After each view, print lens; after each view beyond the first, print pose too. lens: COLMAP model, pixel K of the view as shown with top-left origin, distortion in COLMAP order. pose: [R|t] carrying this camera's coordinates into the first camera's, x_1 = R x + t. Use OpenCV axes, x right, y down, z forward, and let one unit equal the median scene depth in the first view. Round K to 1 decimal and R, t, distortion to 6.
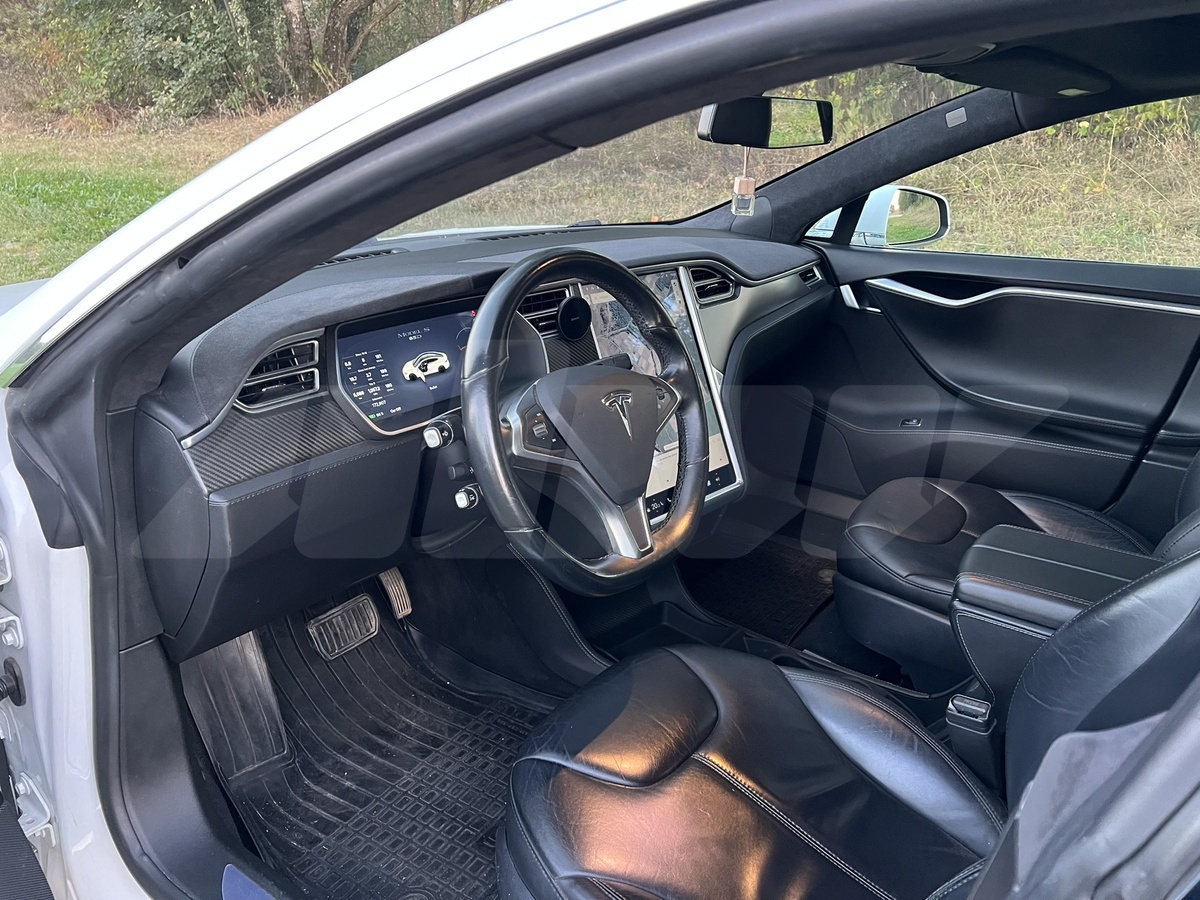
lens RADIAL K [[919.5, 0, 600.0], [0, 919.5, 450.0], [0, 0, 1]] dist [0.104636, -0.133336]
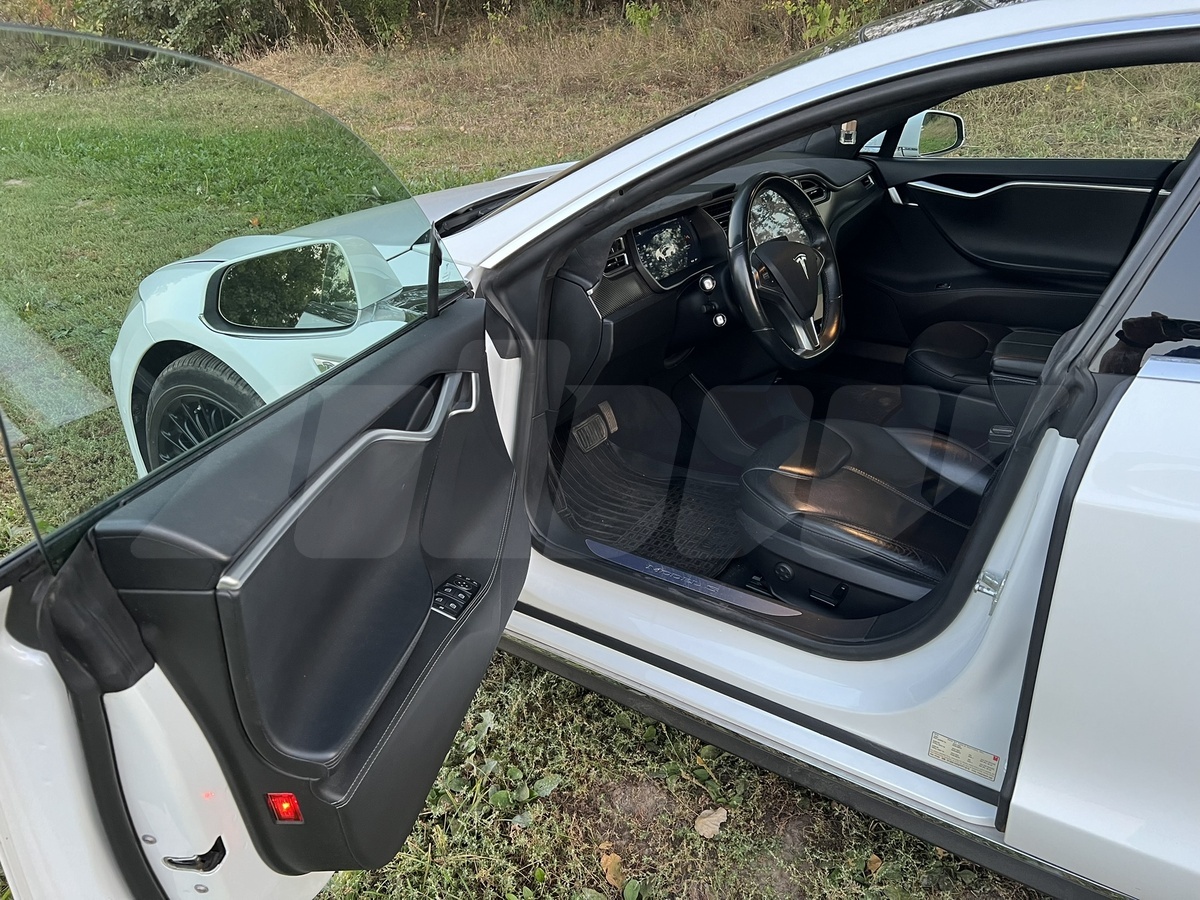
lens RADIAL K [[908.8, 0, 603.9], [0, 908.8, 450.9], [0, 0, 1]] dist [0.055400, -0.065444]
pose [[0.998042, -0.062516, 0.001706, -0.184796], [0.062153, 0.994534, 0.083905, 0.068069], [-0.006942, -0.083634, 0.996472, -0.371246]]
